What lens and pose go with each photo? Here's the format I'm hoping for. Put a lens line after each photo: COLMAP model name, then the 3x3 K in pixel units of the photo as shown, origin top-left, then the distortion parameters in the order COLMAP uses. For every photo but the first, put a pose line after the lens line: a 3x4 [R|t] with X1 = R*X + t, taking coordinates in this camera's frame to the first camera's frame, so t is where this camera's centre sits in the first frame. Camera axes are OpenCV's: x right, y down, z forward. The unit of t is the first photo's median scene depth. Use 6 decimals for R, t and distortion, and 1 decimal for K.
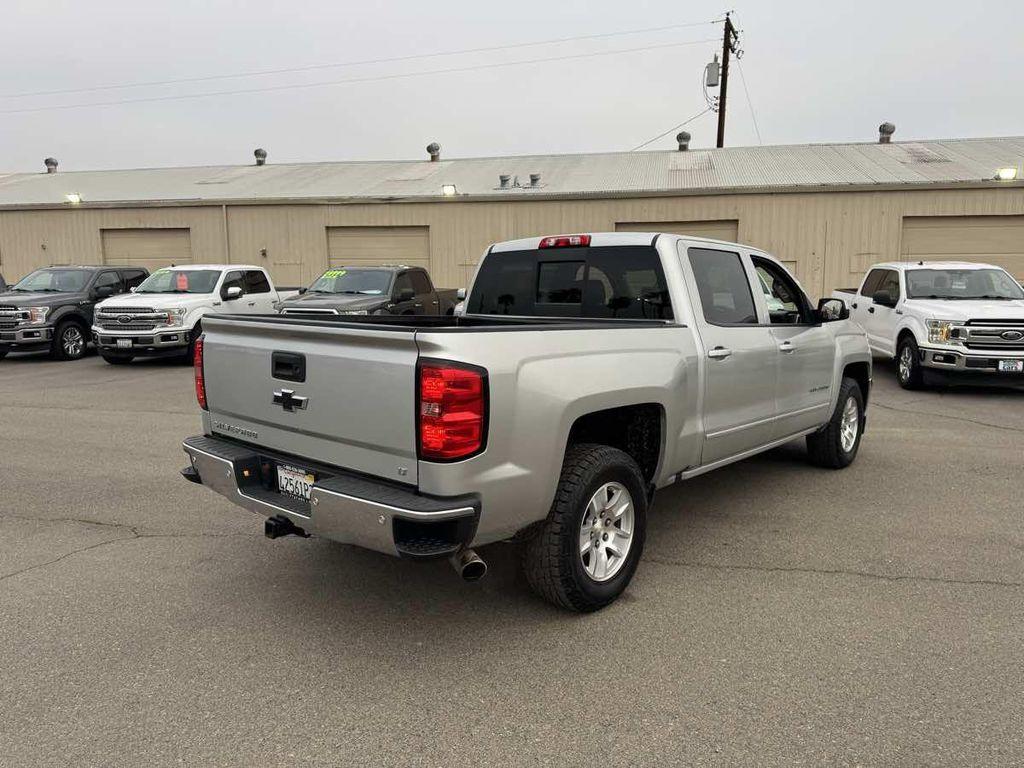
lens RADIAL K [[721.1, 0, 505.5], [0, 721.1, 392.4], [0, 0, 1]] dist [0.074644, -0.096032]
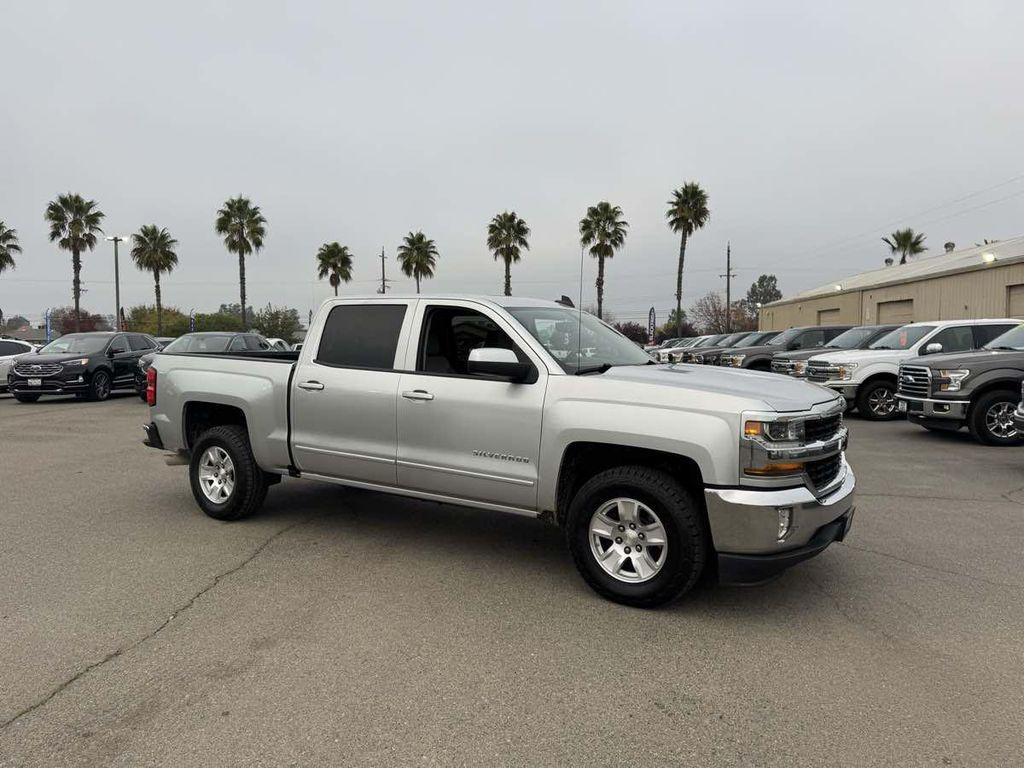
lens RADIAL K [[721.1, 0, 510.7], [0, 721.1, 385.0], [0, 0, 1]] dist [0.074644, -0.096032]
pose [[0.145992, 0.052723, -0.987880, 0.512915], [-0.144111, 0.989060, 0.031489, -0.046781], [0.978733, 0.137767, 0.151993, 0.364540]]
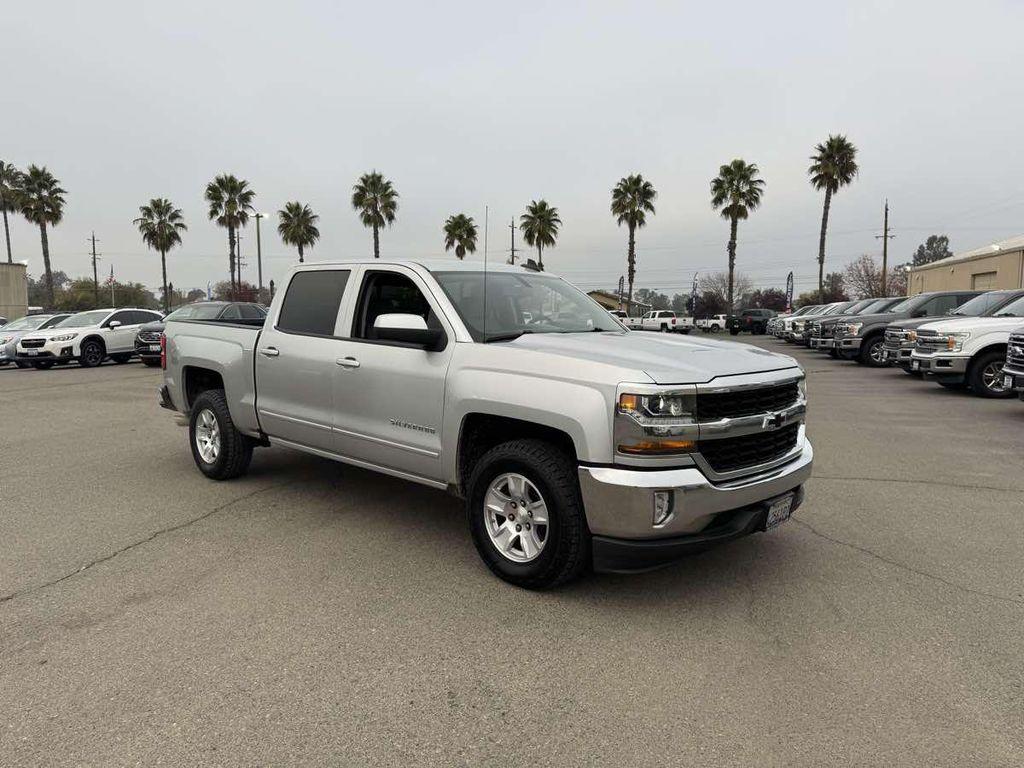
lens RADIAL K [[721.1, 0, 508.1], [0, 721.1, 387.4], [0, 0, 1]] dist [0.074644, -0.096032]
pose [[-0.045940, 0.098399, -0.994086, 0.502181], [-0.143930, 0.984101, 0.104062, -0.060075], [0.988521, 0.147859, -0.031047, 0.467124]]
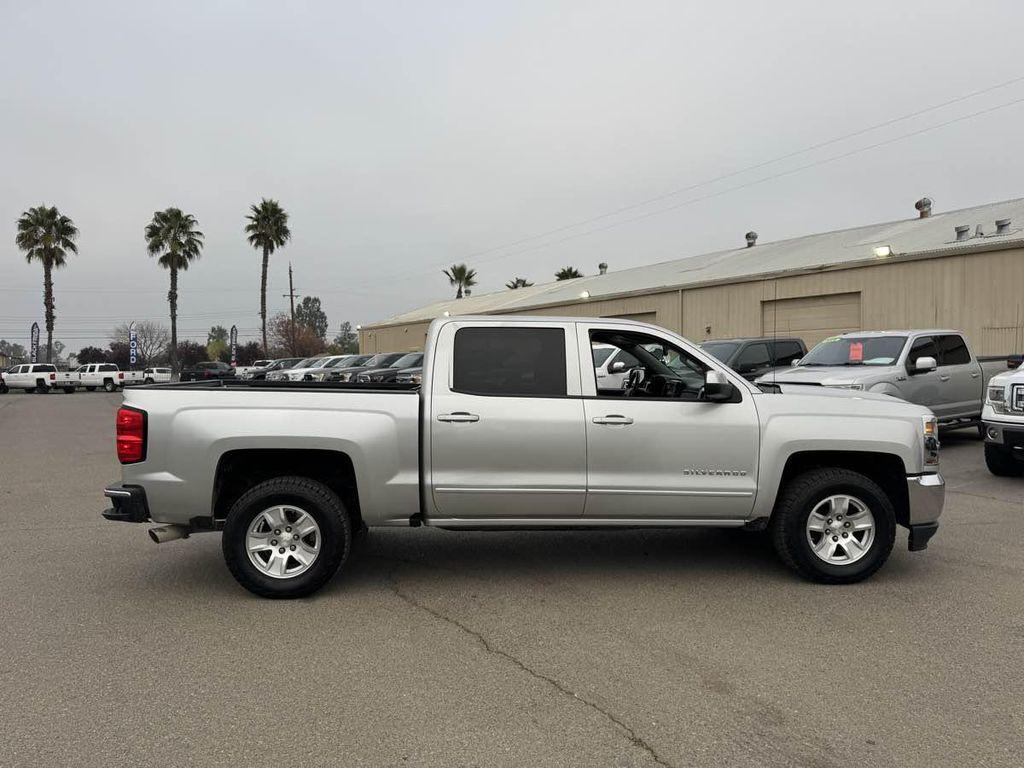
lens RADIAL K [[721.1, 0, 515.3], [0, 721.1, 392.6], [0, 0, 1]] dist [0.074644, -0.096032]
pose [[0.697145, 0.020012, -0.716651, 0.368328], [-0.091334, 0.993945, -0.061093, -0.010575], [0.711088, 0.108045, 0.694751, 0.087662]]
